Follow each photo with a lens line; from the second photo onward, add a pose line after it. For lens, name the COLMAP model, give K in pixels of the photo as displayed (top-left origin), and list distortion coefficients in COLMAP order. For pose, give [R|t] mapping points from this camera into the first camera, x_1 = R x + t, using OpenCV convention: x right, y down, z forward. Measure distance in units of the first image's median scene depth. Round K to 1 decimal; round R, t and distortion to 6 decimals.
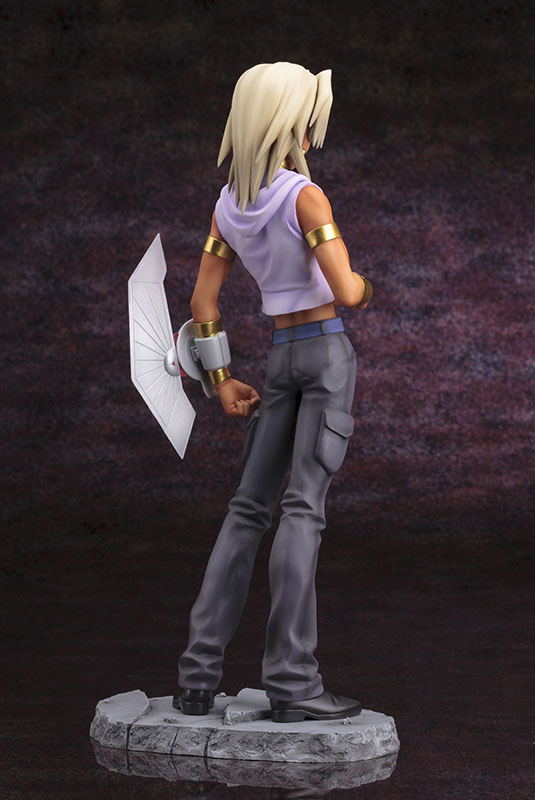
lens RADIAL K [[2878.0, 0, 242.3], [0, 2878.0, 358.7], [0, 0, 1]] dist [-0.160299, 0.000000]
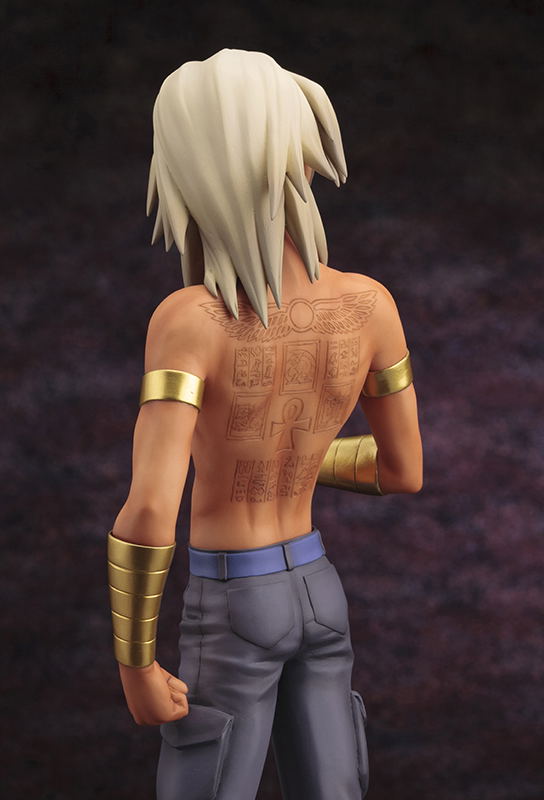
lens RADIAL K [[2885.3, 0, 271.4], [0, 2885.3, 401.4], [0, 0, 1]] dist [-0.057436, 0.000000]
pose [[0.999984, -0.005453, -0.001729, -0.009384], [0.005365, 0.998854, -0.047569, -0.008054], [0.001986, 0.047559, 0.998866, 0.319190]]
